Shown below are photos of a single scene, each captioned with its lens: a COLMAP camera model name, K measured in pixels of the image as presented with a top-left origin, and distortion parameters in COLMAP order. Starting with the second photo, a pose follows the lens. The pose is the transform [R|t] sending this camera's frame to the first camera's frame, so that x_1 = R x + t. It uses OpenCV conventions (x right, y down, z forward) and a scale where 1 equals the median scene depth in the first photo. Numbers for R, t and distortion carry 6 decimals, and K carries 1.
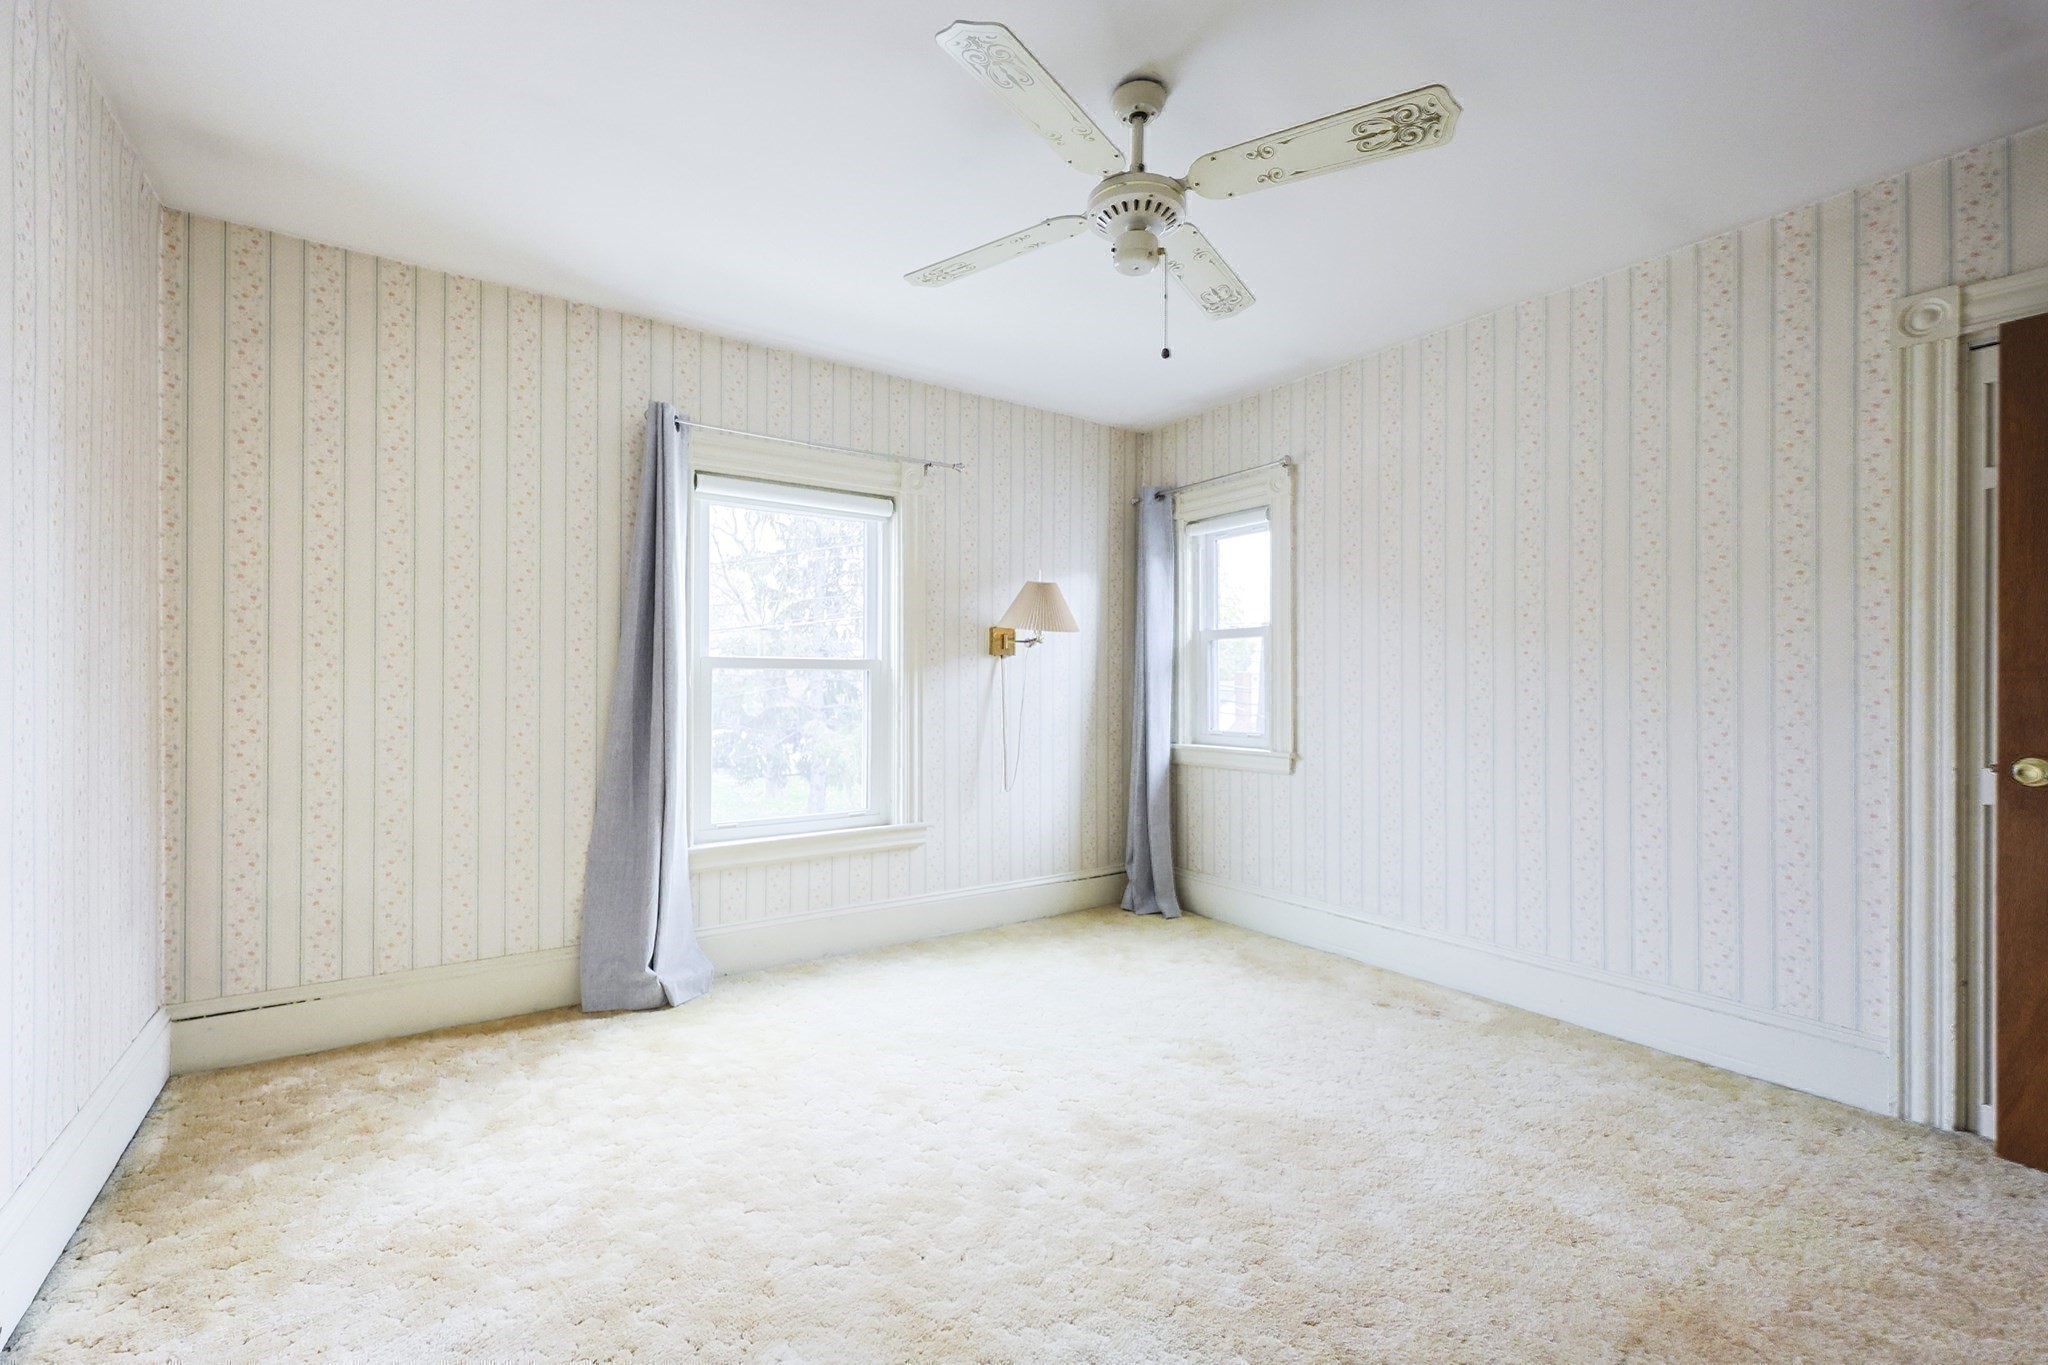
lens RADIAL K [[872.0, 0, 1032.5], [0, 872.0, 680.1], [0, 0, 1]] dist [-0.001403, -0.000098]
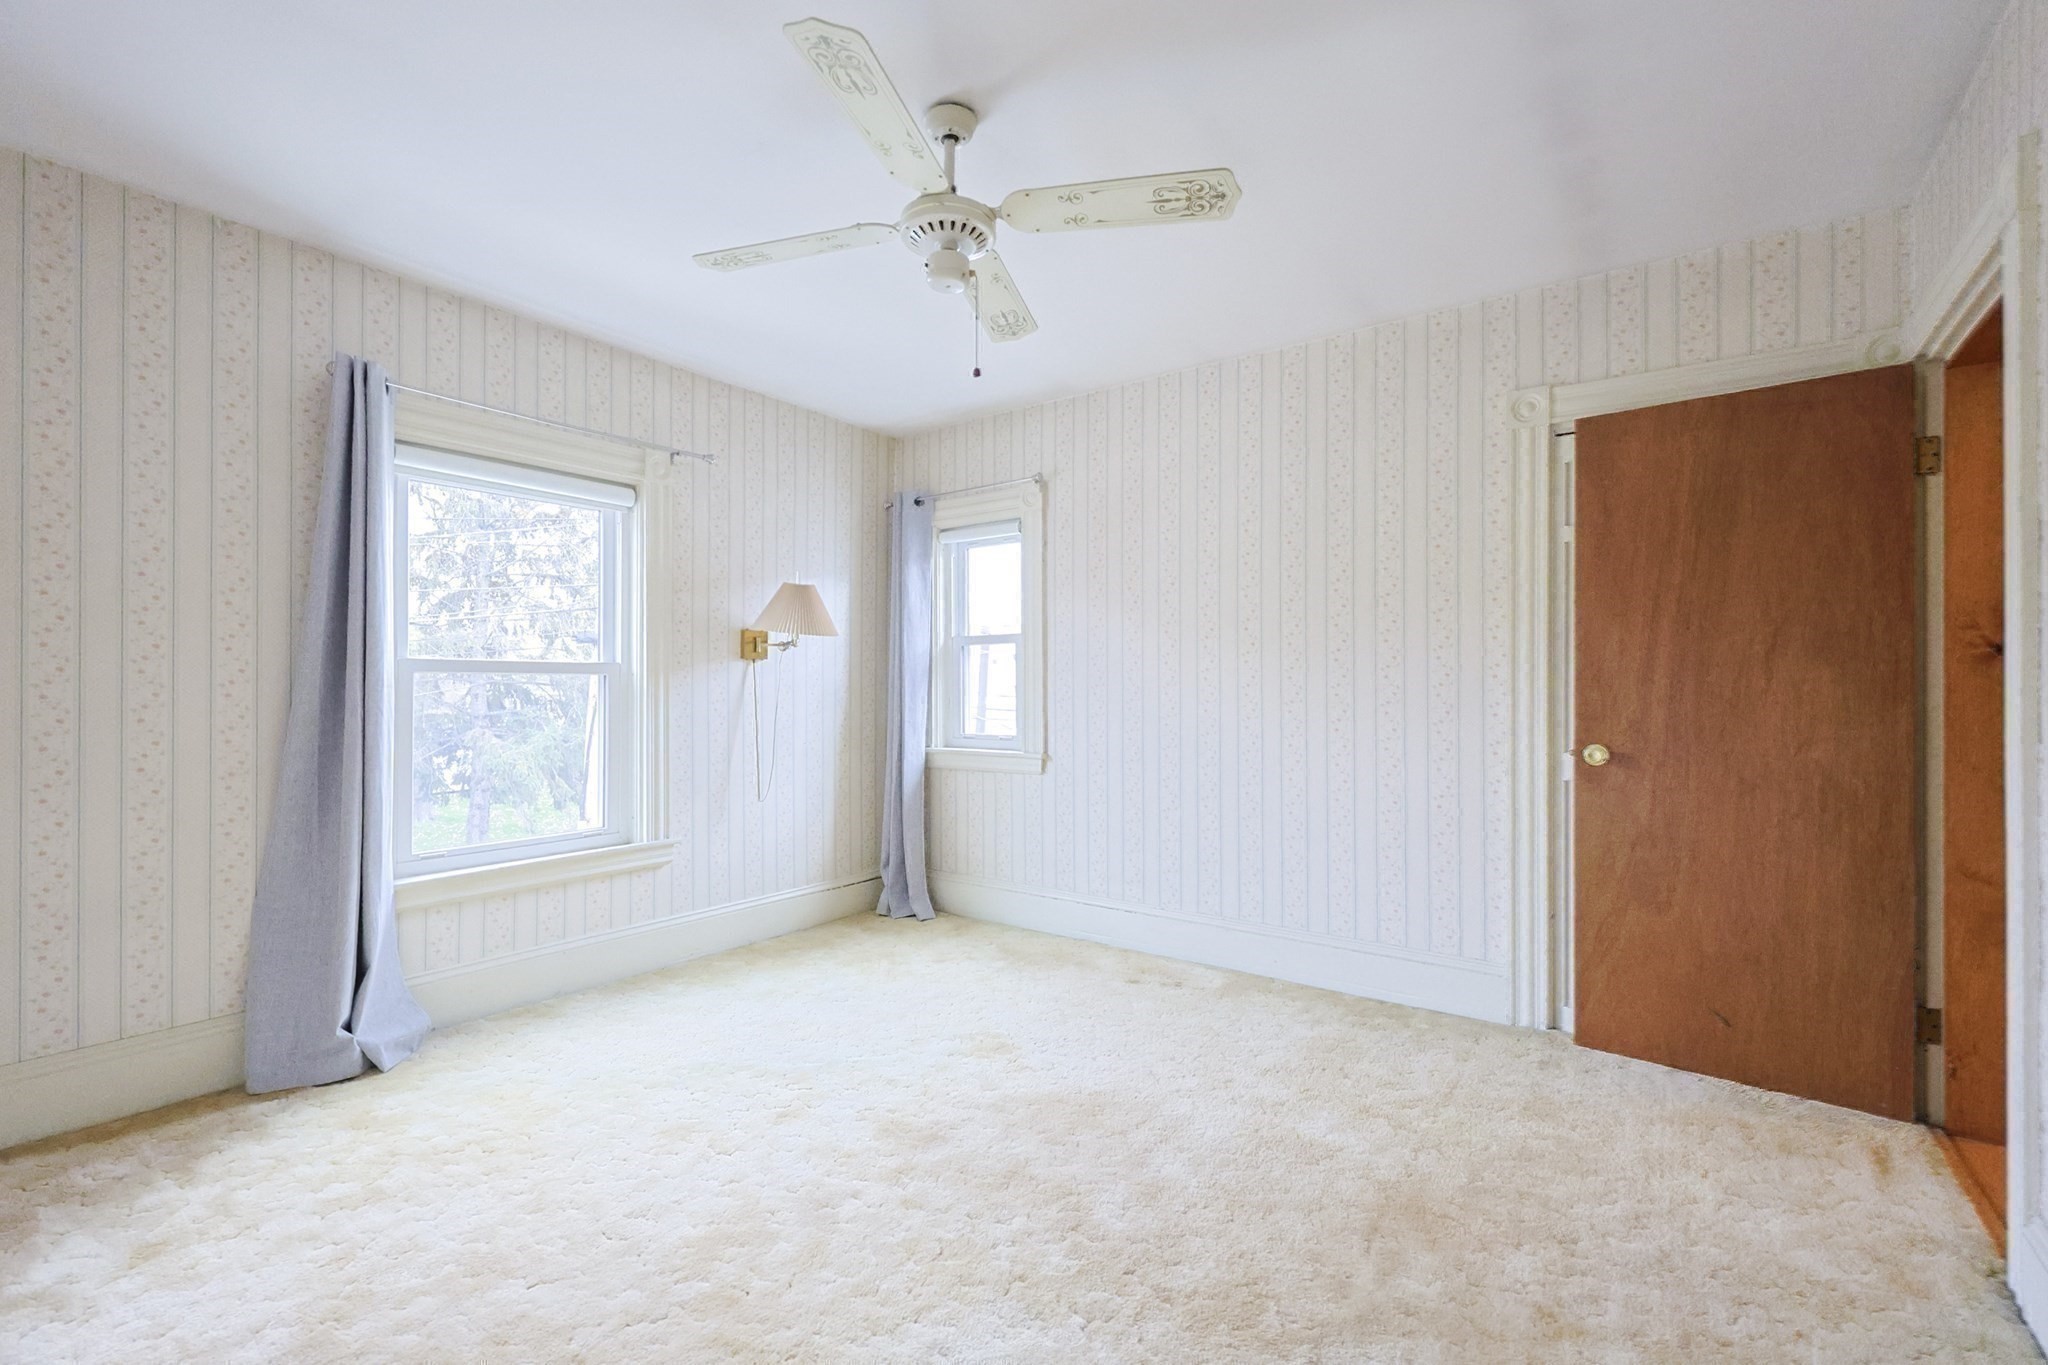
lens RADIAL K [[878.6, 0, 1024.0], [0, 878.6, 682.5], [0, 0, 1]] dist [-0.000544, 0.000198]
pose [[0.948496, 0.000313, 0.316789, -0.102220], [-0.000349, 1.000000, 0.000059, -0.005191], [-0.316789, -0.000167, 0.948496, -0.007329]]
